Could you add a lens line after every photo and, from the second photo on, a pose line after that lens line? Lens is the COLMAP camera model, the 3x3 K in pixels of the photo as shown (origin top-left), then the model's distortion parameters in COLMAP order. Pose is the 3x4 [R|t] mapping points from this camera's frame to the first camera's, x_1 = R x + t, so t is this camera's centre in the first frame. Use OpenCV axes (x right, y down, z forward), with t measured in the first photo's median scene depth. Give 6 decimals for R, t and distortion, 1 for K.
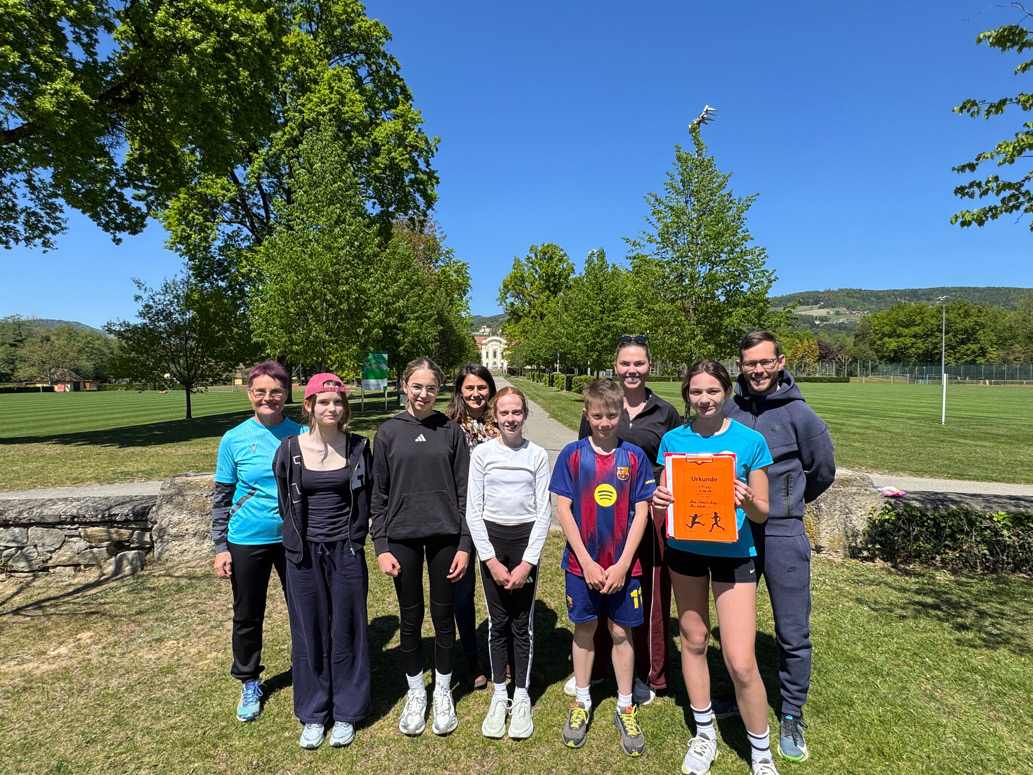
lens RADIAL K [[550.2, 0, 514.7], [0, 550.2, 389.3], [0, 0, 1]] dist [0.006820, -0.001202]
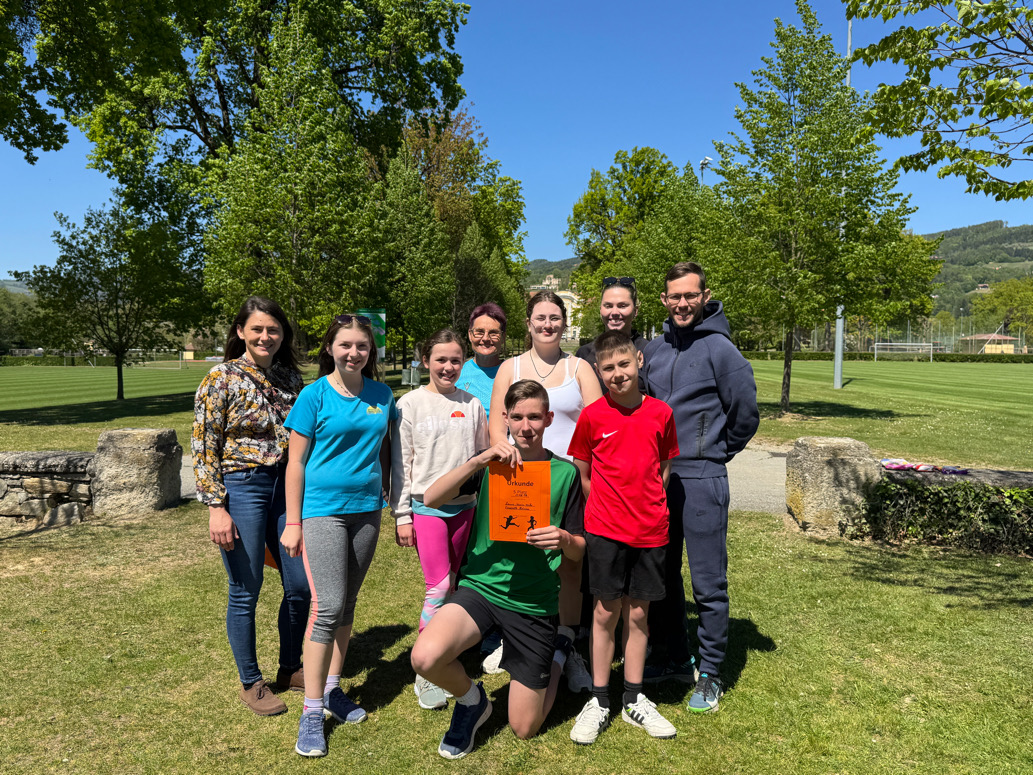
lens RADIAL K [[840.3, 0, 513.6], [0, 840.3, 388.1], [0, 0, 1]] dist [0.031196, -0.017004]
pose [[0.995257, 0.012176, -0.096513, 0.040382], [-0.010241, 0.999737, 0.020516, 0.008634], [0.096738, -0.019430, 0.995120, -0.072668]]
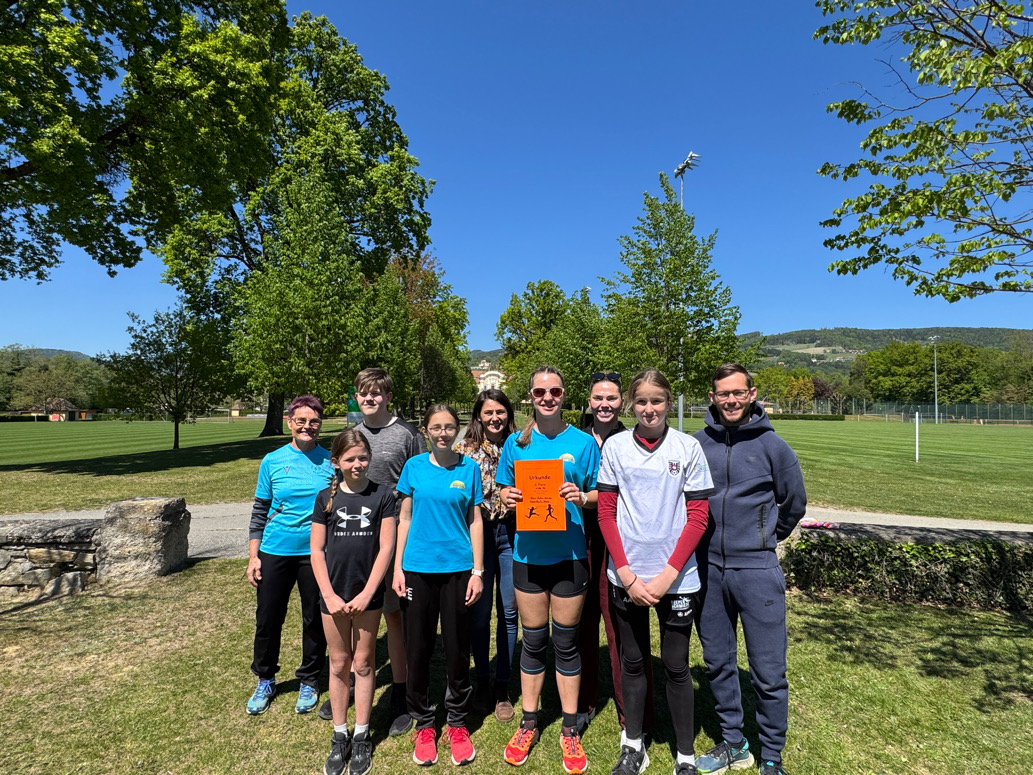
lens RADIAL K [[550.2, 0, 514.7], [0, 550.2, 389.3], [0, 0, 1]] dist [0.006820, -0.001202]
pose [[0.999935, 0.011122, 0.002569, 0.022493], [-0.010941, 0.998008, -0.062126, 0.000875], [-0.003255, 0.062094, 0.998065, -0.011034]]
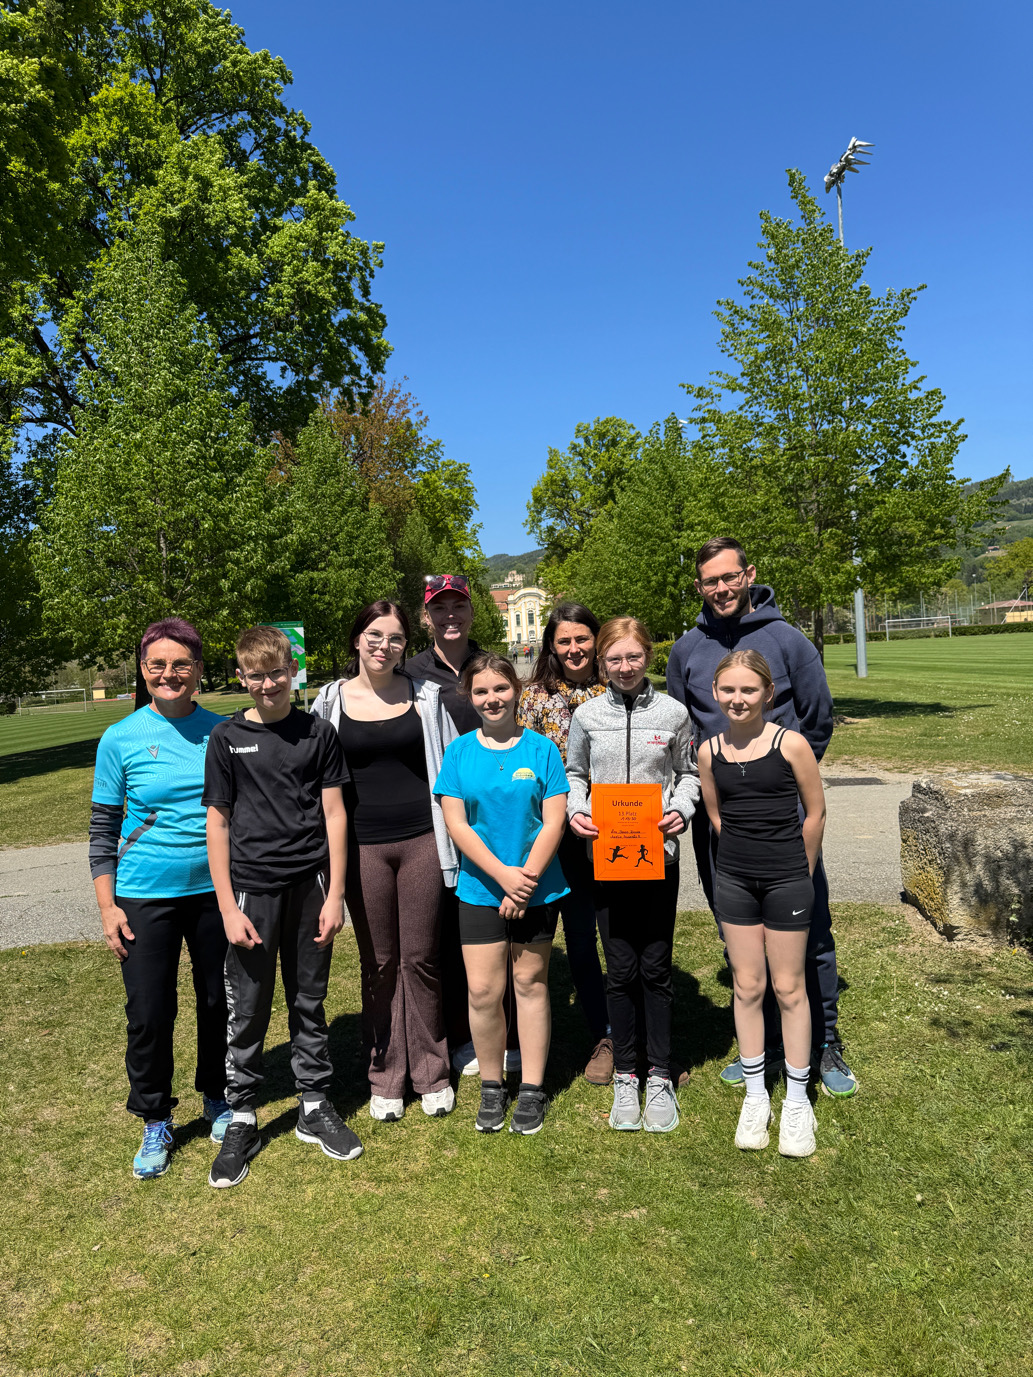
lens RADIAL K [[952.0, 0, 512.2], [0, 952.0, 682.2], [0, 0, 1]] dist [0.047221, -0.043419]
pose [[0.995859, -0.065649, -0.062889, 0.040547], [0.065919, 0.997822, 0.002229, 0.005252], [0.062605, -0.006365, 0.998018, 0.014822]]
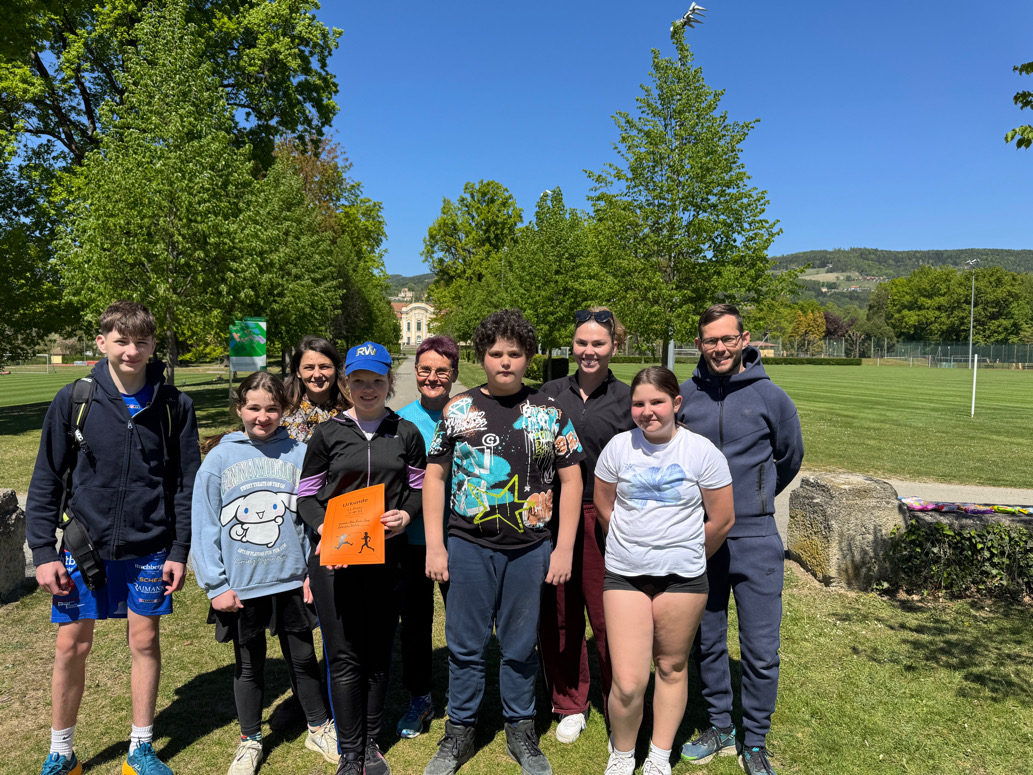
lens RADIAL K [[714.2, 0, 516.8], [0, 714.2, 394.8], [0, 0, 1]] dist [0.047221, -0.043419]
pose [[0.994954, 0.001527, 0.100321, 0.004182], [-0.004709, 0.999493, 0.031488, 0.000595], [-0.100222, -0.031802, 0.994457, 0.010869]]
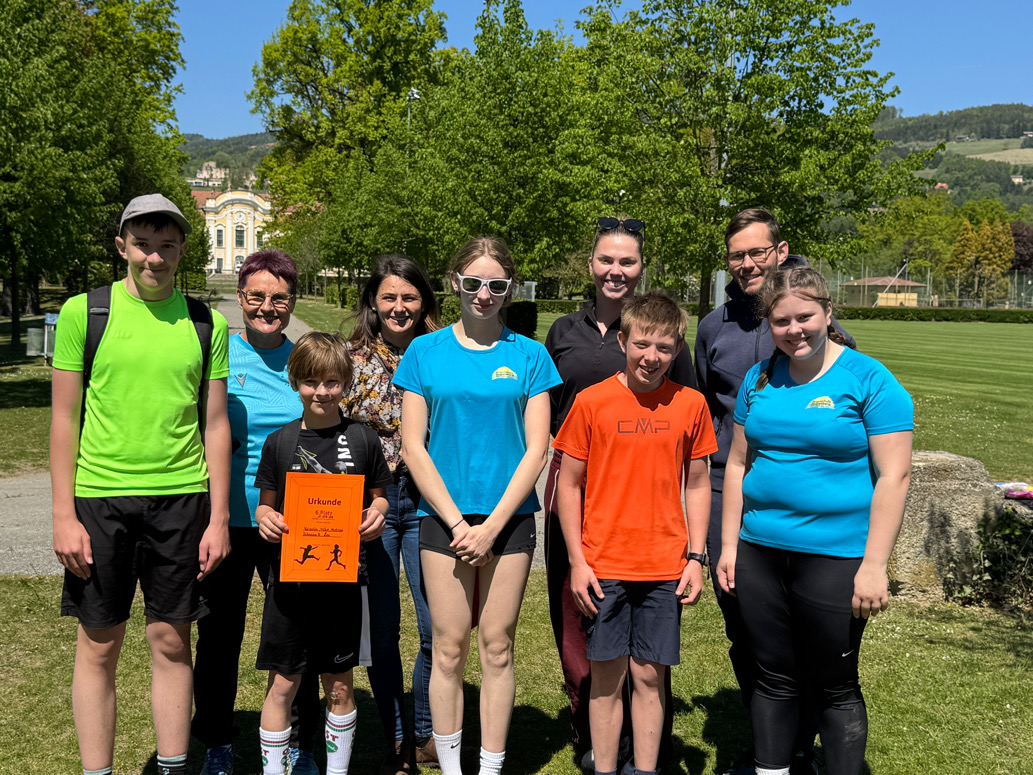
lens RADIAL K [[1377.2, 0, 516.5], [0, 1377.2, 387.5], [0, 0, 1]] dist [0.149400, -0.030424]
pose [[0.986569, 0.011354, 0.162950, -0.016055], [-0.018137, 0.999027, 0.040200, 0.005142], [-0.162335, -0.042616, 0.985815, -0.071107]]
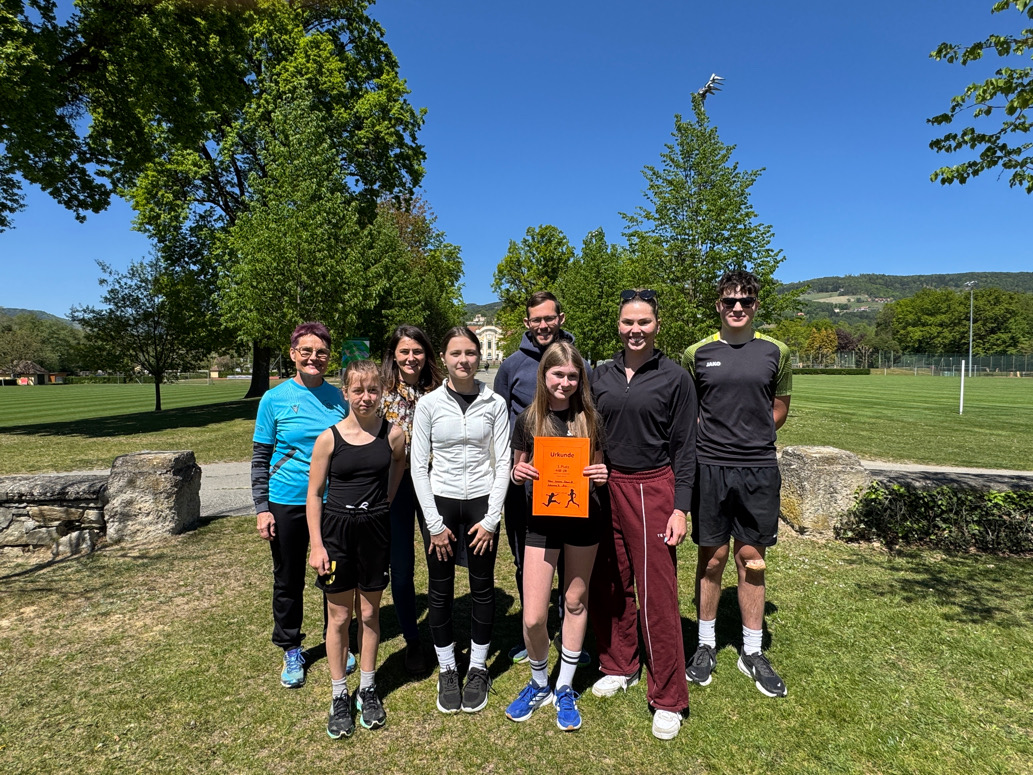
lens RADIAL K [[590.3, 0, 510.2], [0, 590.3, 388.7], [0, 0, 1]] dist [0.008832, -0.002428]
pose [[0.999998, -0.000784, -0.001982, 0.008952], [0.000804, 0.999952, 0.009780, 0.006402], [0.001974, -0.009782, 0.999950, -0.004396]]
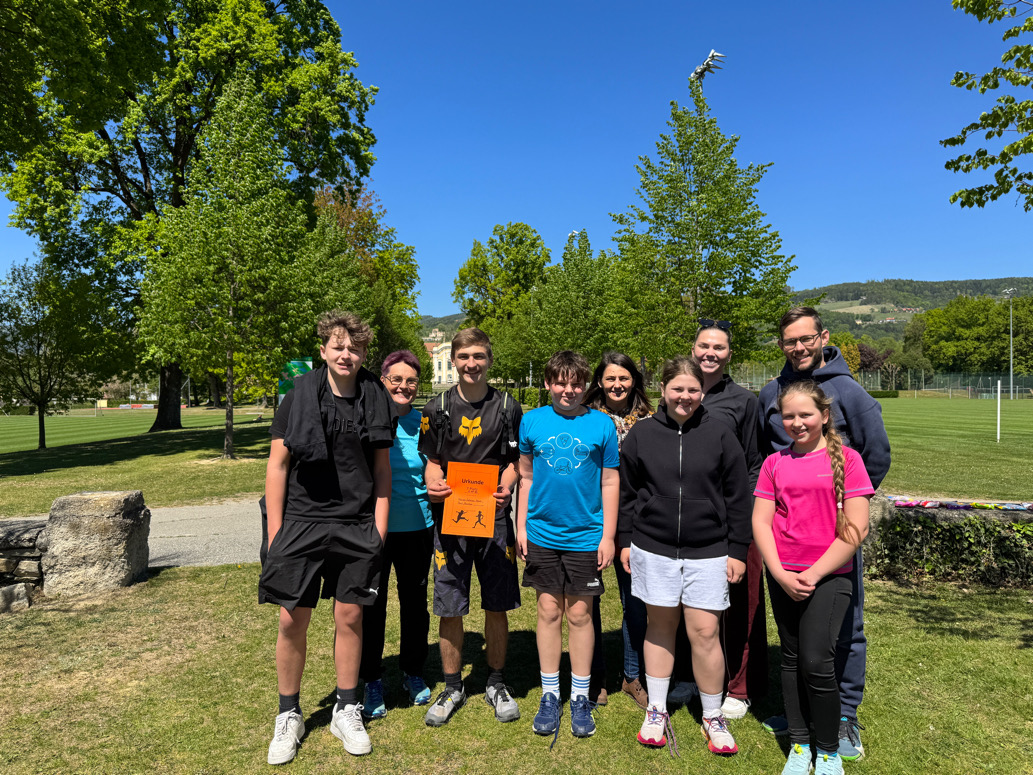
lens RADIAL K [[714.4, 0, 514.5], [0, 714.4, 396.9], [0, 0, 1]] dist [0.044923, -0.039765]
pose [[0.998474, -0.007972, 0.054647, -0.000297], [0.009007, 0.999784, -0.018733, 0.006594], [-0.054486, 0.019196, 0.998330, -0.023359]]
